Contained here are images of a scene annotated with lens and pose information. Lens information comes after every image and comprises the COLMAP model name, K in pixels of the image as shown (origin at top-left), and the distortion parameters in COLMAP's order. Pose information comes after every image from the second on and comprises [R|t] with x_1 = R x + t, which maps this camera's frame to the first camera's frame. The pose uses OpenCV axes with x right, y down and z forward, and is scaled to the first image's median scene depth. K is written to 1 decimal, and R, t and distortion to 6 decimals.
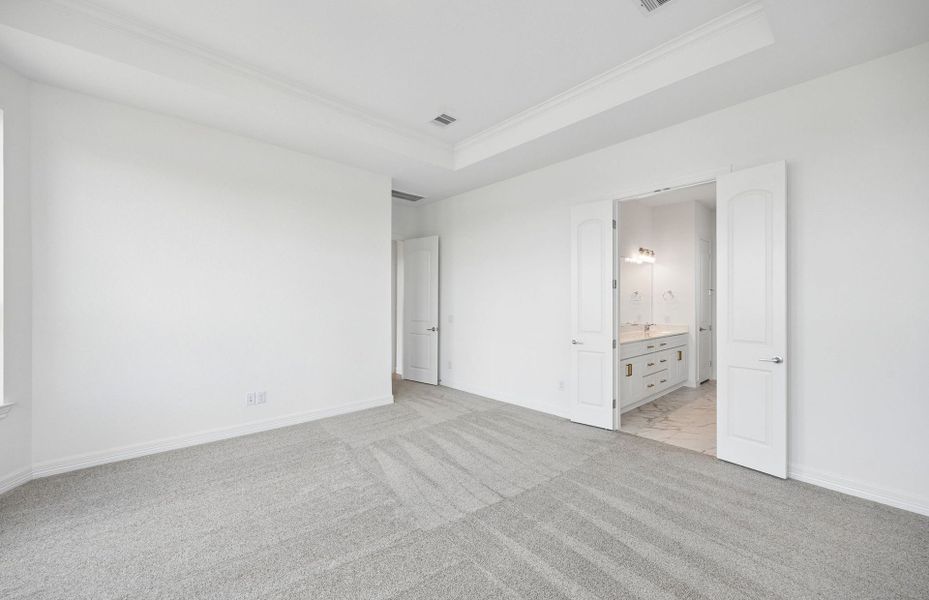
lens RADIAL K [[363.6, 0, 466.5], [0, 363.6, 301.2], [0, 0, 1]] dist [-0.000177, -0.000068]
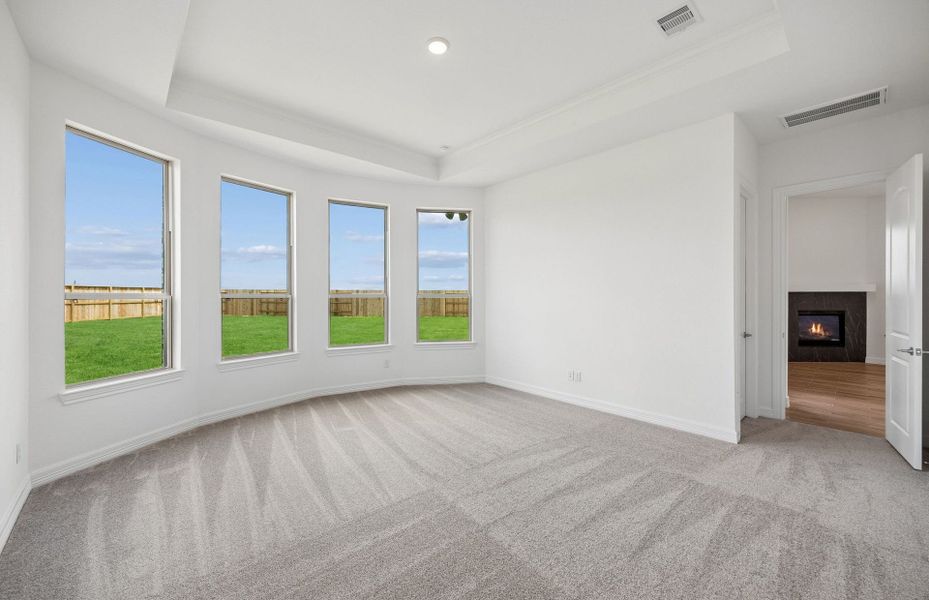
lens RADIAL K [[363.6, 0, 466.5], [0, 363.6, 301.2], [0, 0, 1]] dist [-0.000177, -0.000068]
pose [[-0.017359, 0.002685, -0.999846, 0.621697], [-0.001337, 0.999995, 0.002708, 0.016948], [0.999848, 0.001383, -0.017355, 0.653510]]
